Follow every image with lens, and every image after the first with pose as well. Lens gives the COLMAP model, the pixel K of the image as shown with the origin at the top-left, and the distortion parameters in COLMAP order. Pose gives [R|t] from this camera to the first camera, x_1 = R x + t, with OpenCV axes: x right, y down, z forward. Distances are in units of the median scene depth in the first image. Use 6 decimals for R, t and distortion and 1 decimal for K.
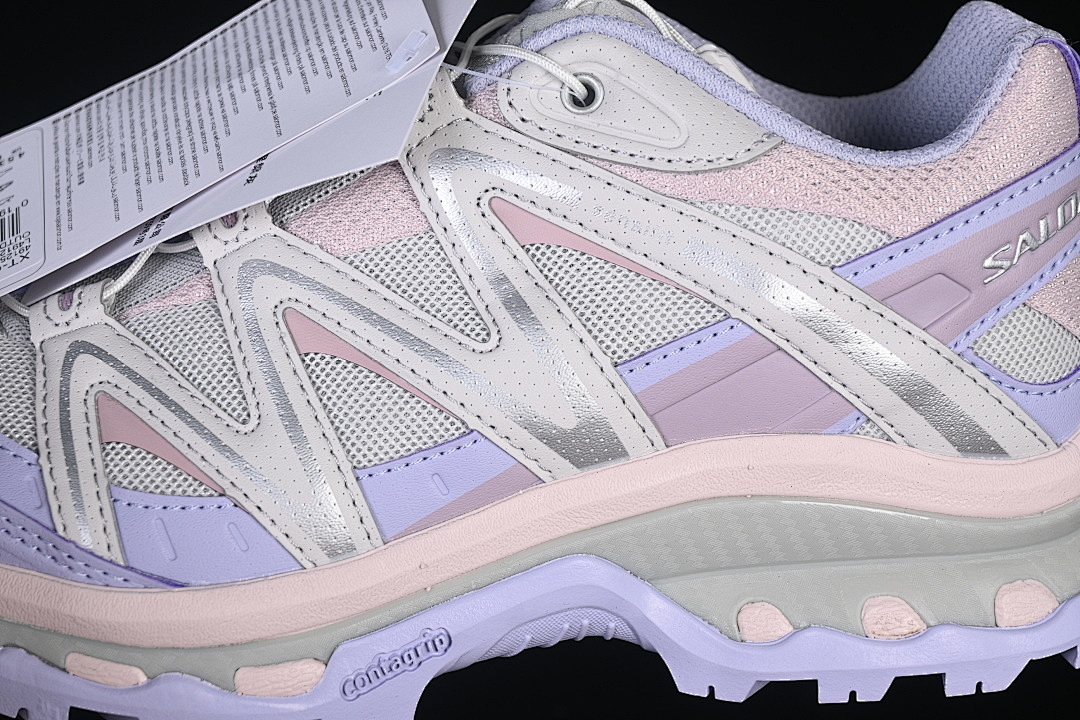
lens RADIAL K [[2441.0, 0, 541.2], [0, 2441.0, 358.6], [0, 0, 1]] dist [-0.064080, 0.000000]
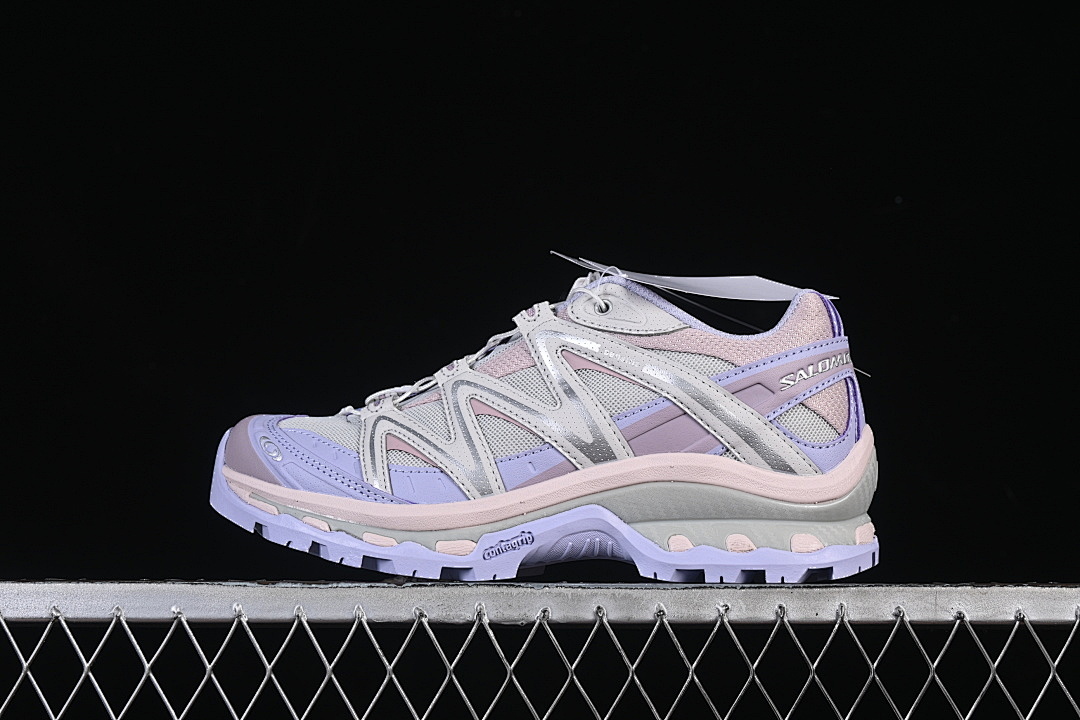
lens RADIAL K [[2441.0, 0, 534.3], [0, 2441.0, 359.8], [0, 0, 1]] dist [-0.064080, 0.000000]
pose [[0.986991, 0.002006, -0.160765, 0.321067], [-0.057648, 0.937851, -0.342216, 0.725816], [0.150087, 0.347032, 0.925766, -1.115025]]
